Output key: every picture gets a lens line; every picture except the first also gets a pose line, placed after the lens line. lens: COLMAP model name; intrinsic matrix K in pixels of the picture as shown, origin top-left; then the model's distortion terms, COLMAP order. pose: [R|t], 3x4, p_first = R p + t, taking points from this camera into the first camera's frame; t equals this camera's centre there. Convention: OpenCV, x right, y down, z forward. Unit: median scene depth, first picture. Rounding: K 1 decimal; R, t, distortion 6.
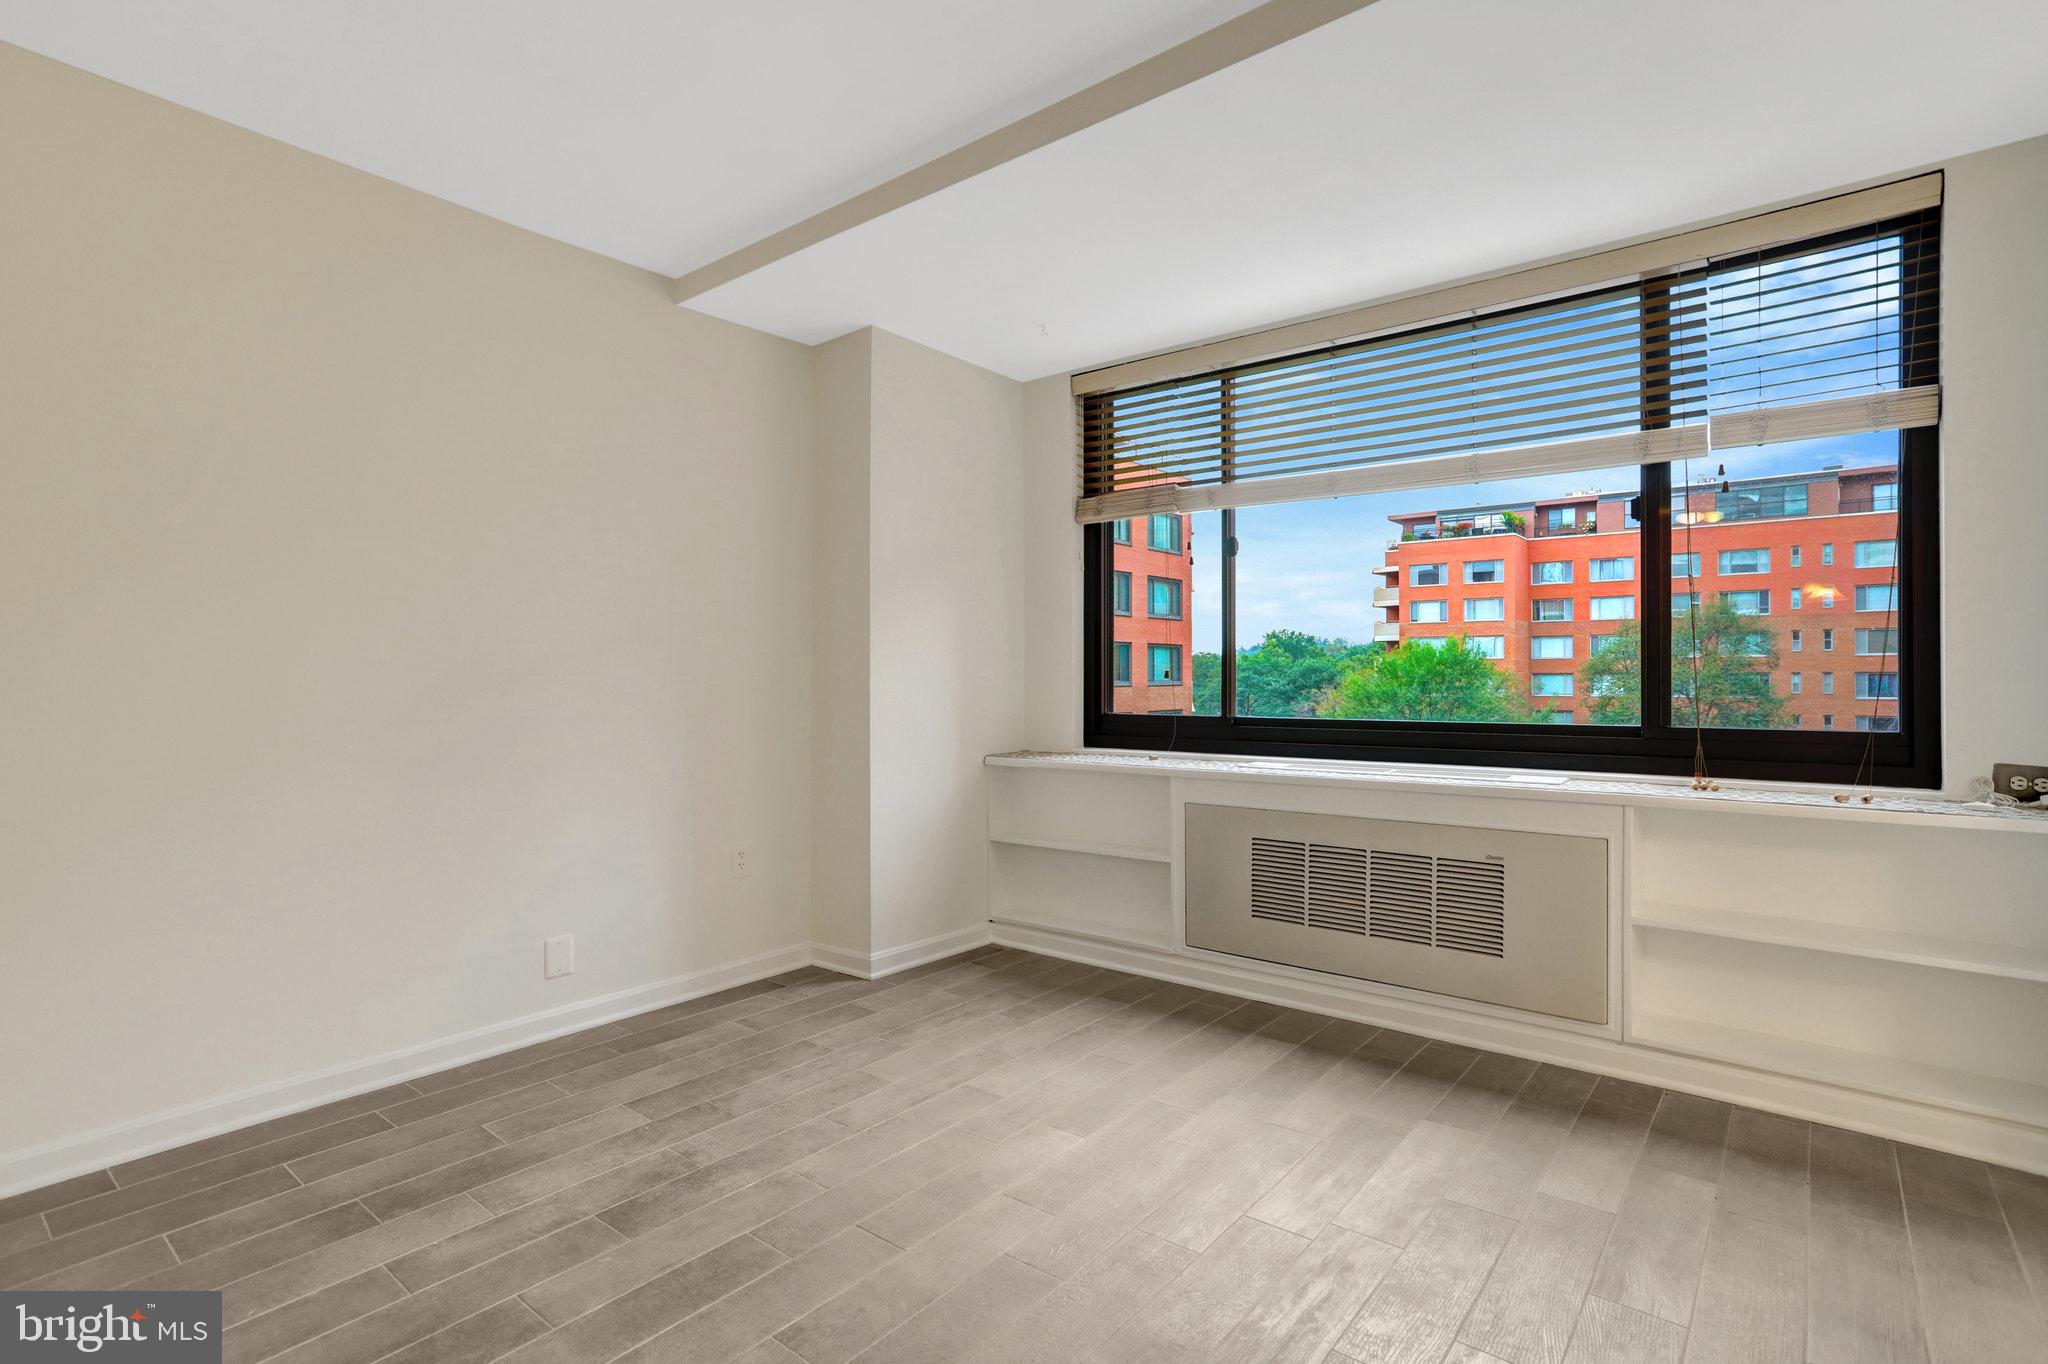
lens RADIAL K [[1004.9, 0, 1020.0], [0, 1004.9, 668.3], [0, 0, 1]] dist [-0.052966, 0.039864]
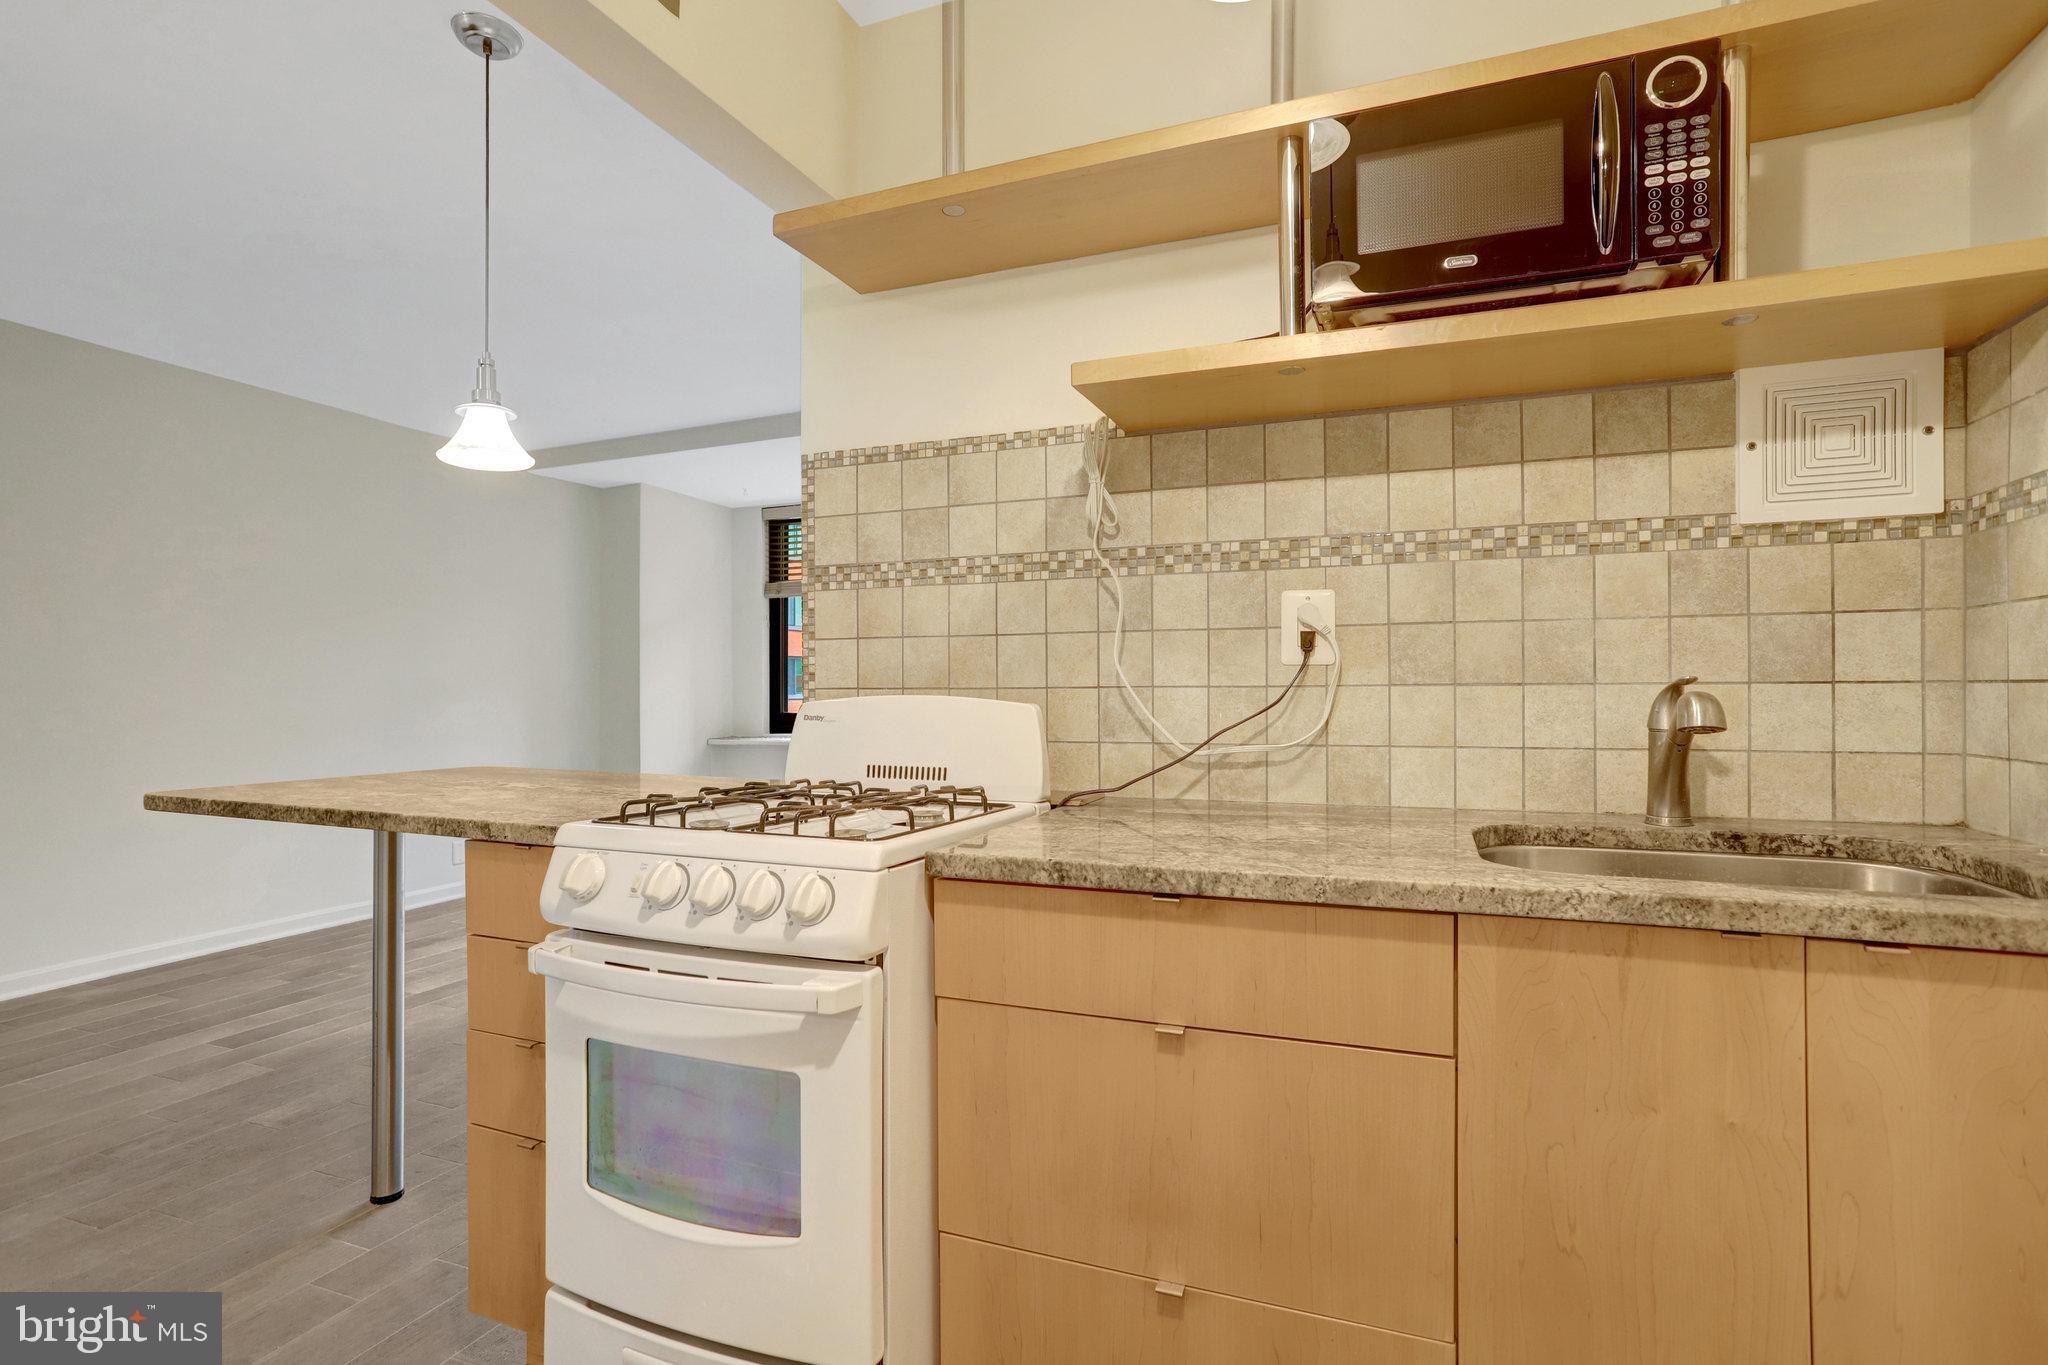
lens RADIAL K [[1015.3, 0, 1030.2], [0, 1015.3, 699.7], [0, 0, 1]] dist [-0.039781, 0.032040]
pose [[0.955642, -0.004701, 0.294493, -0.022896], [-0.000131, 0.999866, 0.016387, -0.008277], [-0.294531, -0.015699, 0.955513, -0.901836]]
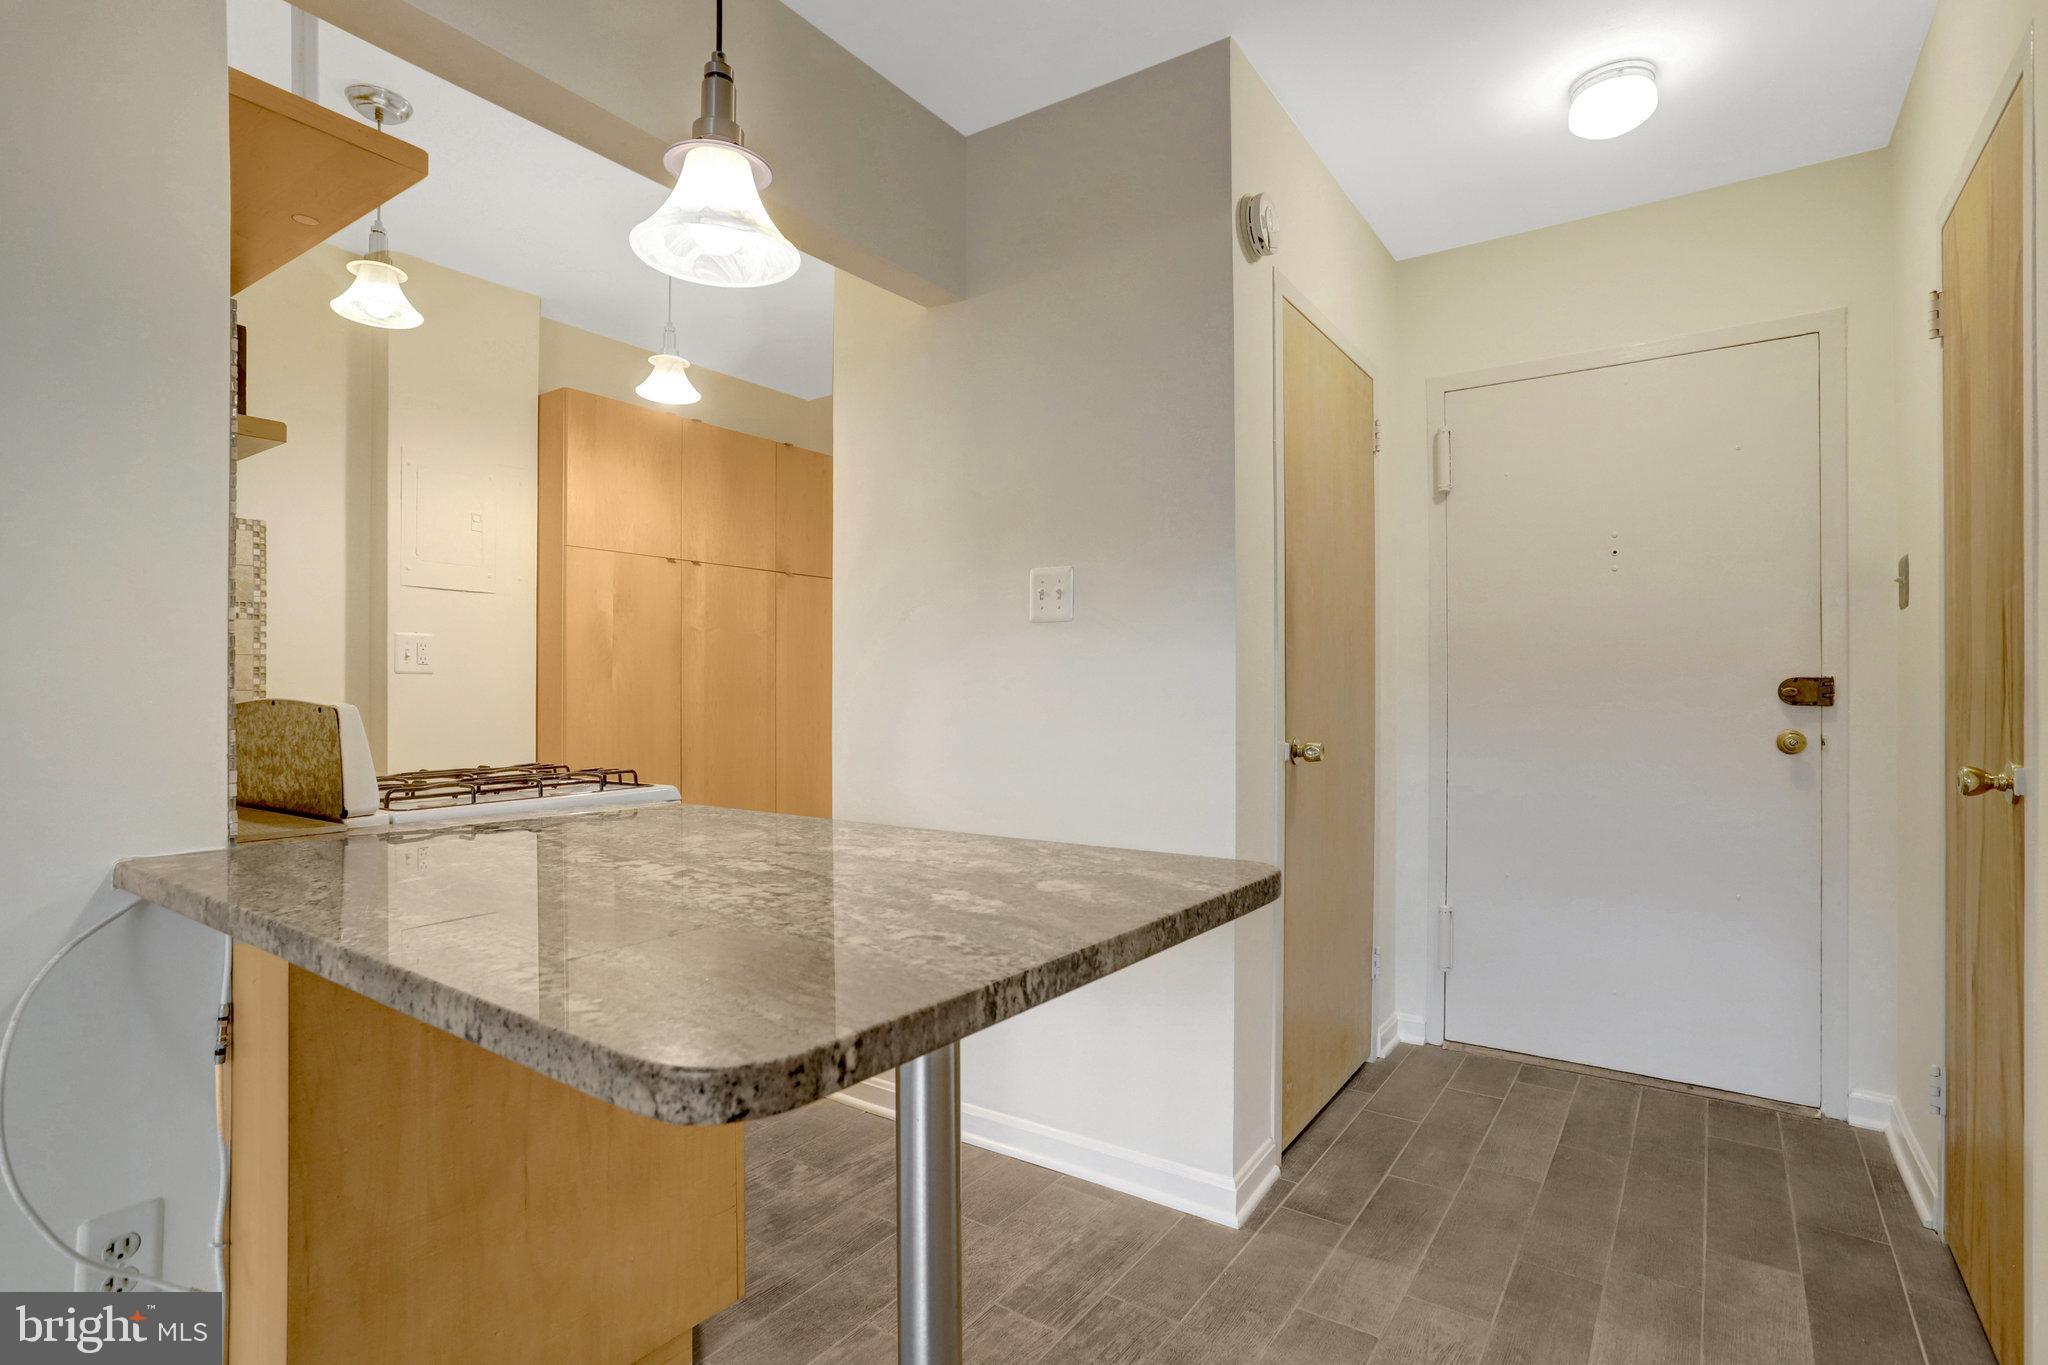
lens RADIAL K [[998.4, 0, 1027.0], [0, 998.4, 690.1], [0, 0, 1]] dist [-0.005420, -0.000644]
pose [[-0.996839, 0.002700, -0.079404, -0.241042], [0.003518, 0.999942, -0.010156, 0.000932], [0.079372, -0.010404, -0.996791, 0.156779]]
